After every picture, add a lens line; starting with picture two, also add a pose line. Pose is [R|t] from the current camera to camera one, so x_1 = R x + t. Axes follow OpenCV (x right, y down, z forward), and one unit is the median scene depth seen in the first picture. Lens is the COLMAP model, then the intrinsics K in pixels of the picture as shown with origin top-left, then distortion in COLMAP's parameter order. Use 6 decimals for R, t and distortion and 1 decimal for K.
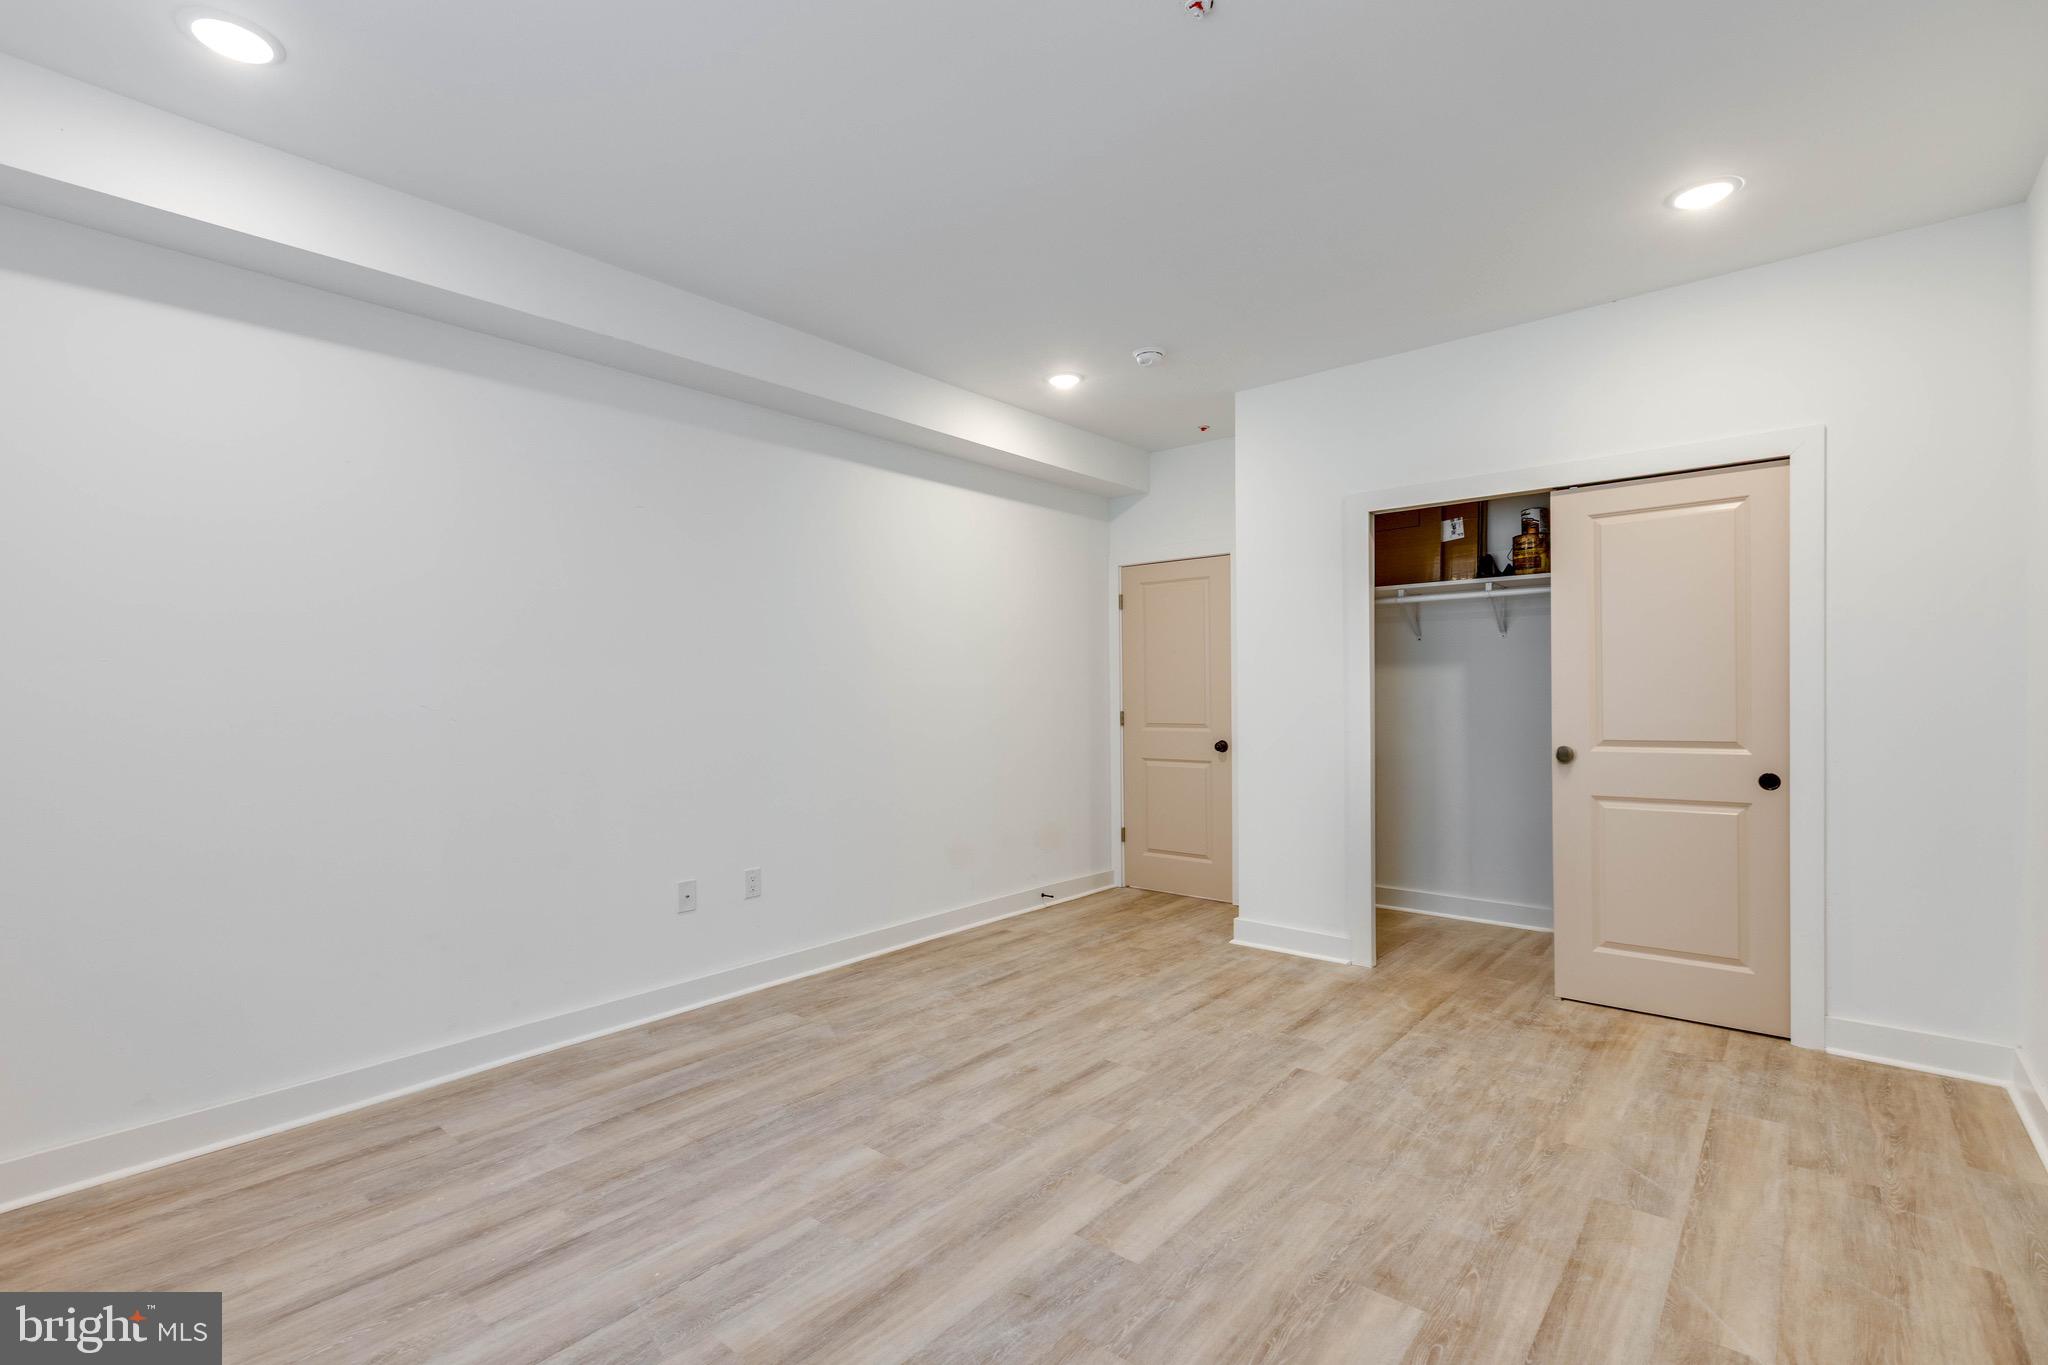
lens RADIAL K [[920.2, 0, 1024.0], [0, 920.2, 682.5], [0, 0, 1]] dist [-0.001442, -0.000255]
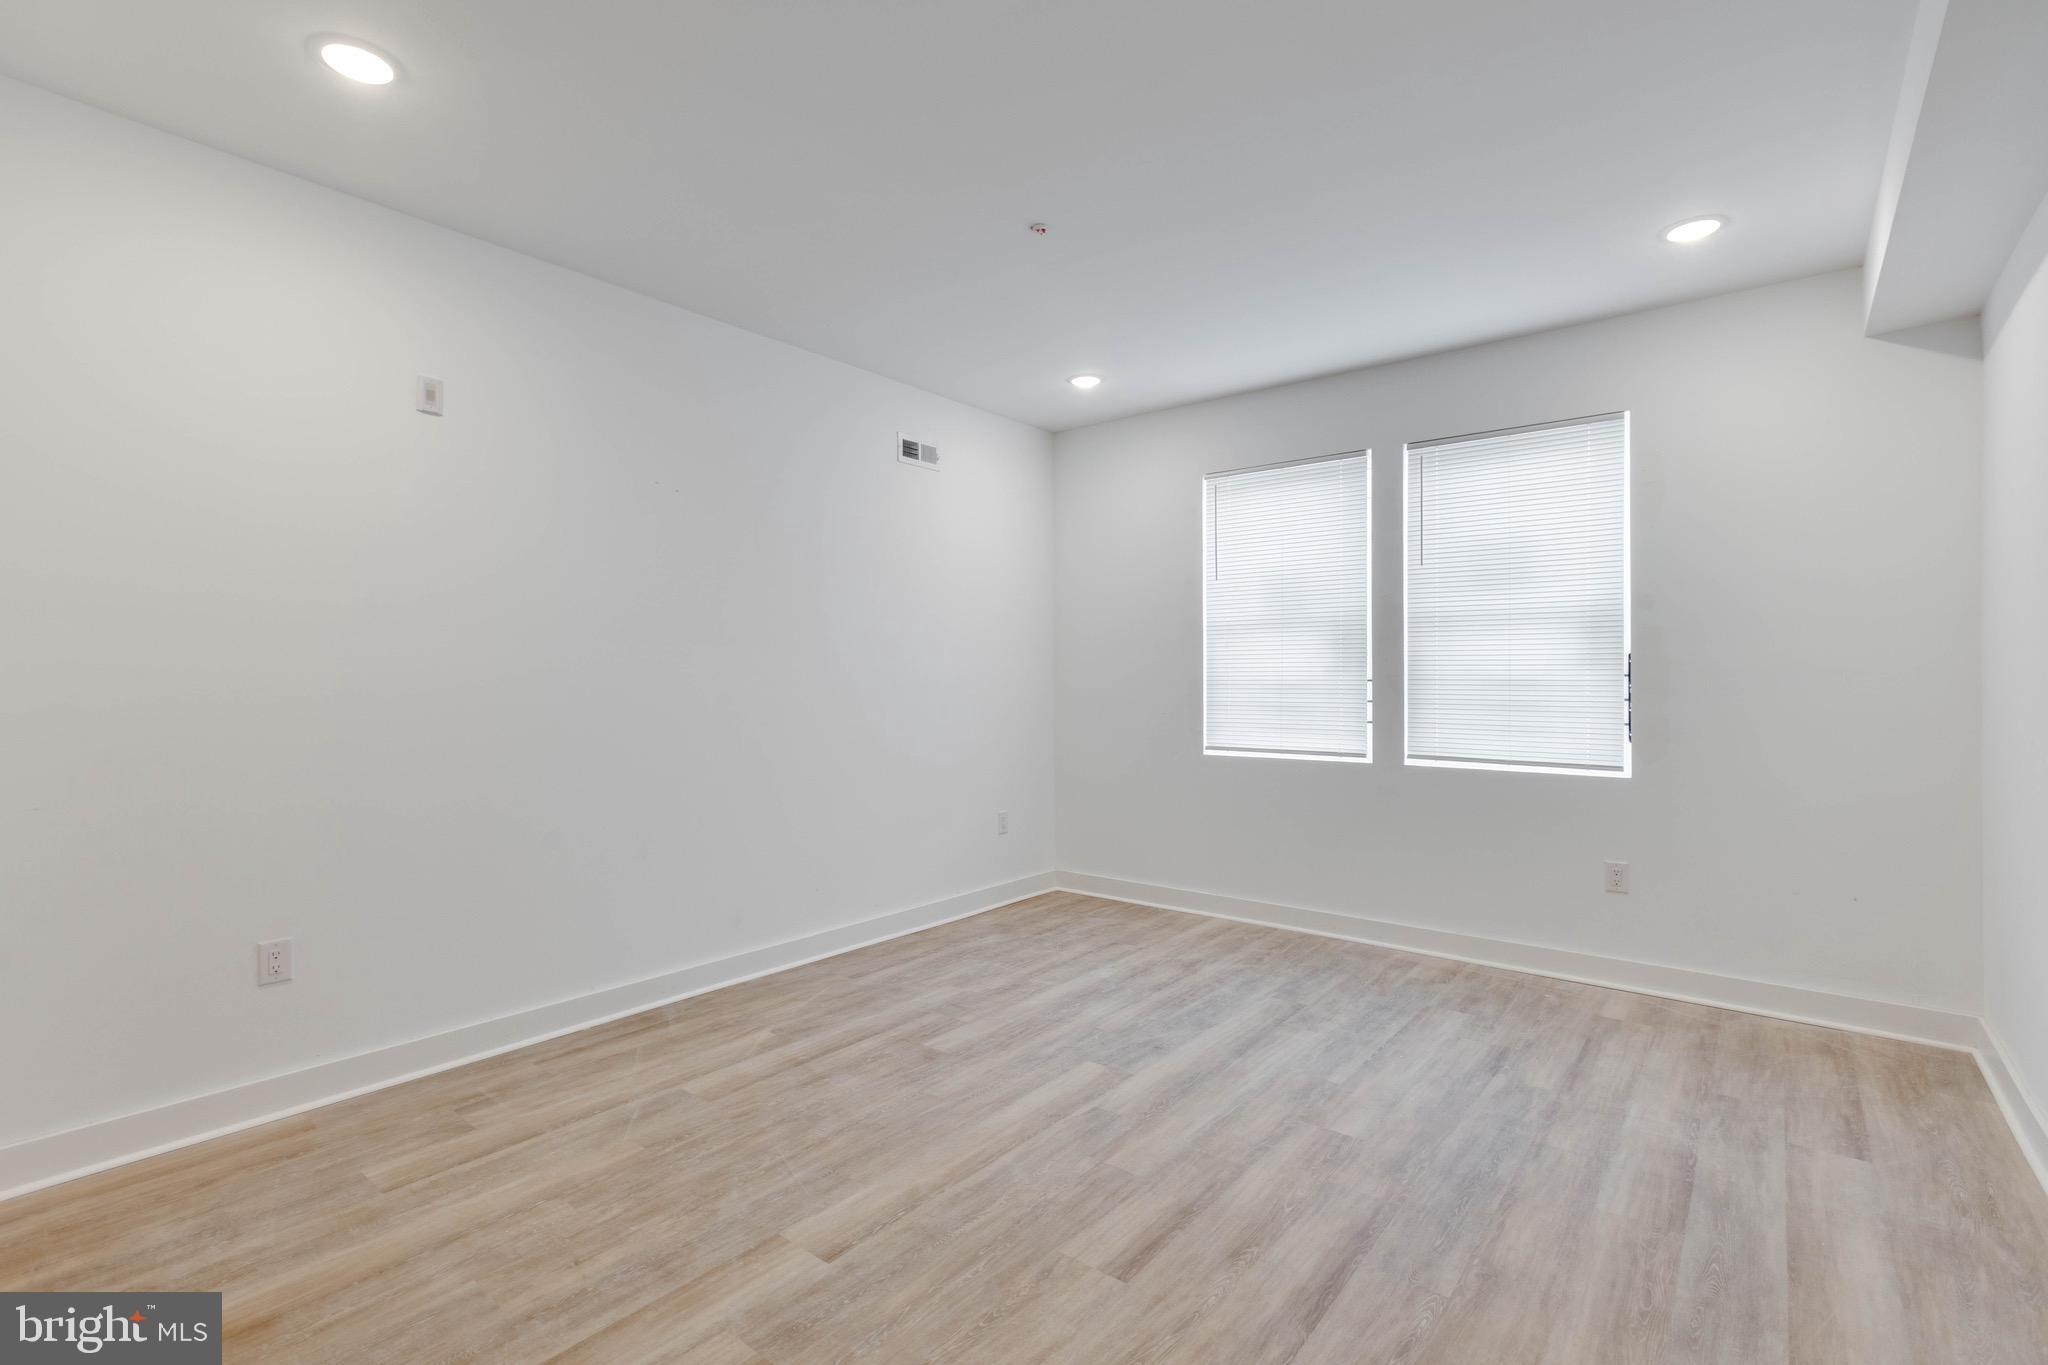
lens RADIAL K [[920.2, 0, 1024.0], [0, 920.2, 682.5], [0, 0, 1]] dist [-0.001442, -0.000255]
pose [[-0.999629, 0.012032, -0.024432, 0.208024], [0.012193, 0.999905, -0.006463, 0.018705], [0.024351, -0.006759, -0.999681, 2.020803]]
